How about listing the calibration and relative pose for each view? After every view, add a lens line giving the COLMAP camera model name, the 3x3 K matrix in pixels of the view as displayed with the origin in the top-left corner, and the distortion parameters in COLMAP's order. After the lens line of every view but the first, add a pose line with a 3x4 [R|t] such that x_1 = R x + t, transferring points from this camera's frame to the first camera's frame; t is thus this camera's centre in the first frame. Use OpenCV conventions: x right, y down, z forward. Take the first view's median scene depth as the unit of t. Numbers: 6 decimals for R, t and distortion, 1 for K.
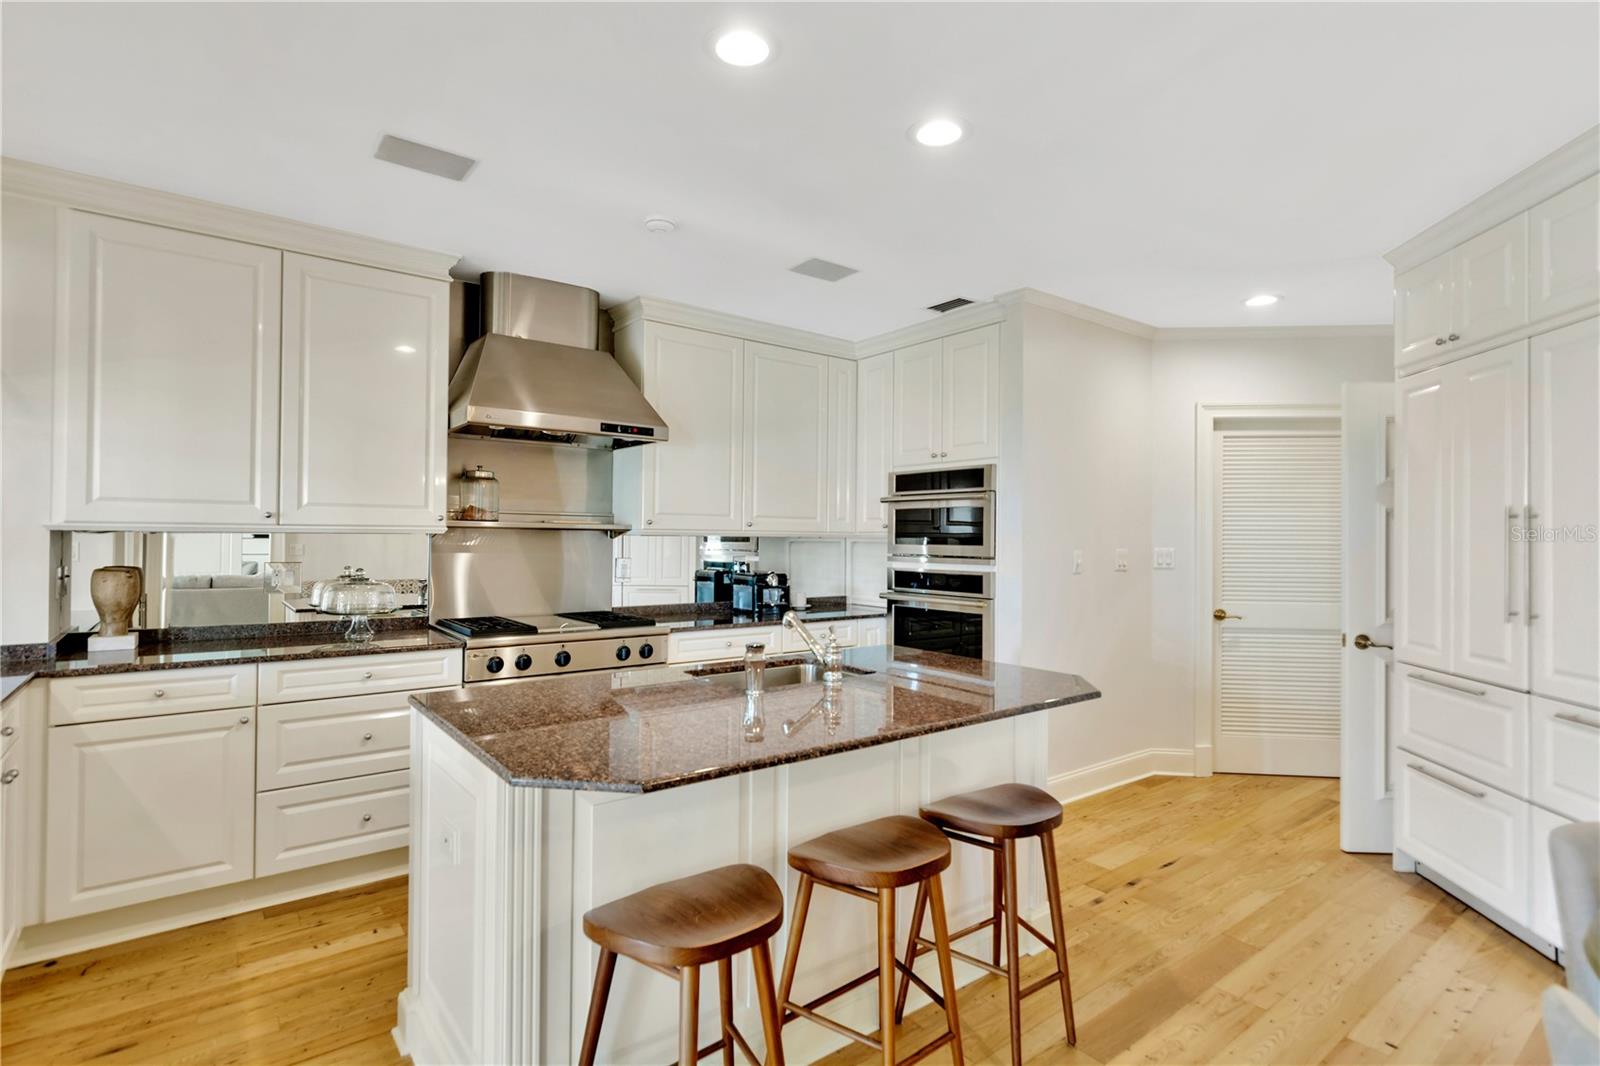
lens RADIAL K [[774.4, 0, 800.0], [0, 774.4, 533.0], [0, 0, 1]] dist [-0.000880, -0.000129]
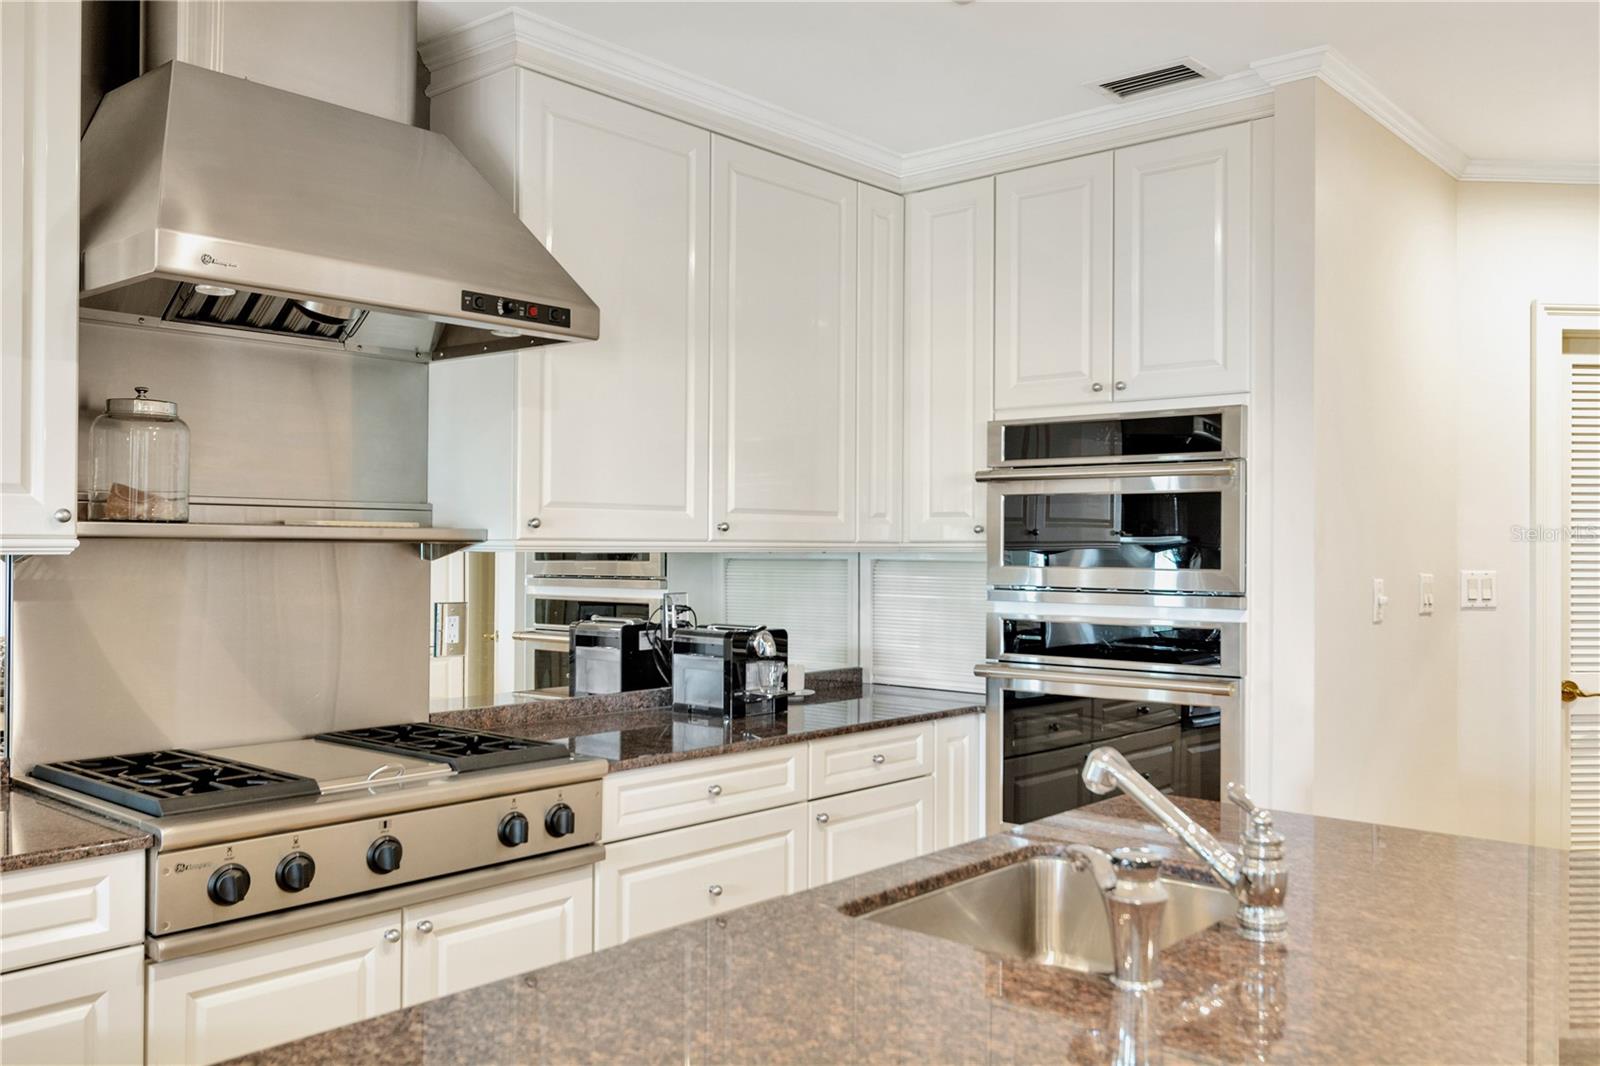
lens RADIAL K [[1320.0, 0, 800.0], [0, 1320.0, 533.0], [0, 0, 1]] dist [-0.004290, -0.007227]
pose [[0.979465, -0.002239, 0.201601, -0.189246], [0.002166, 0.999997, 0.000583, -0.008040], [-0.201602, -0.000134, 0.979468, 0.217754]]
